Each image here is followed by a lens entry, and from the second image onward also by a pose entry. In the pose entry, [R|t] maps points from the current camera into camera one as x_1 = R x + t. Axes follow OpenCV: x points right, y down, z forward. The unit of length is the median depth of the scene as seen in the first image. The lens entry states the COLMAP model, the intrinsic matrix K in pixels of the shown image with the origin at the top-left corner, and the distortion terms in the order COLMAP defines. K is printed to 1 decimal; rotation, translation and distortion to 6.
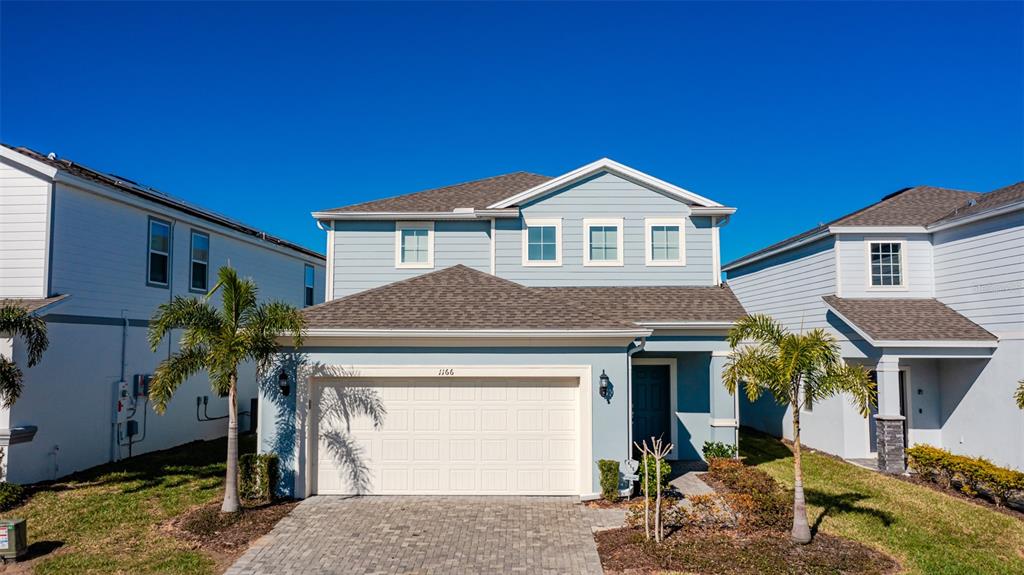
lens RADIAL K [[807.1, 0, 507.5], [0, 807.1, 286.3], [0, 0, 1]] dist [-0.002456, 0.025472]
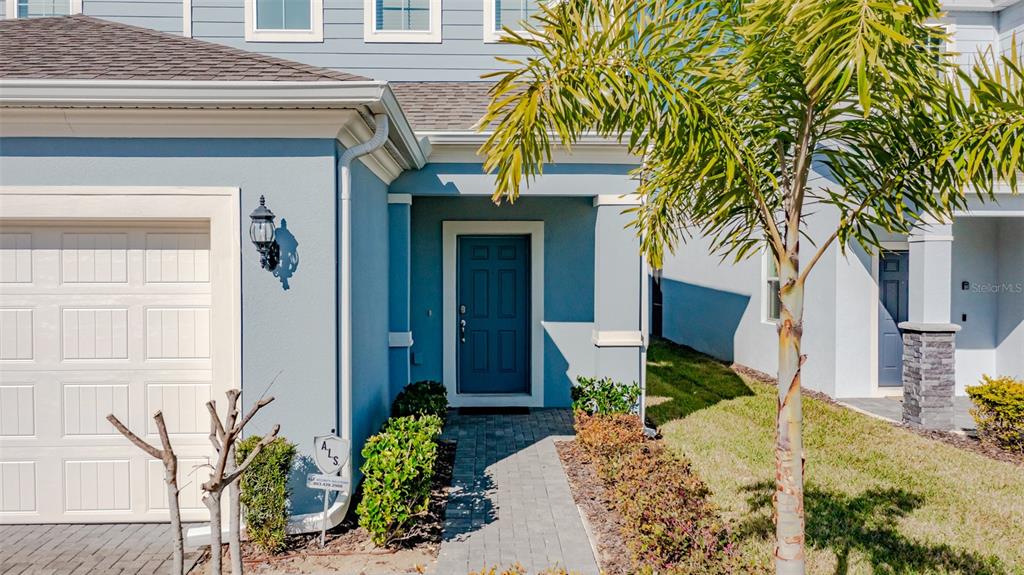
lens RADIAL K [[807.1, 0, 511.1], [0, 807.1, 283.0], [0, 0, 1]] dist [-0.002456, 0.025472]
pose [[0.998477, -0.001932, 0.055139, 0.164594], [-0.003158, 0.995747, 0.092075, 0.083865], [-0.055082, -0.092109, 0.994224, 0.481115]]
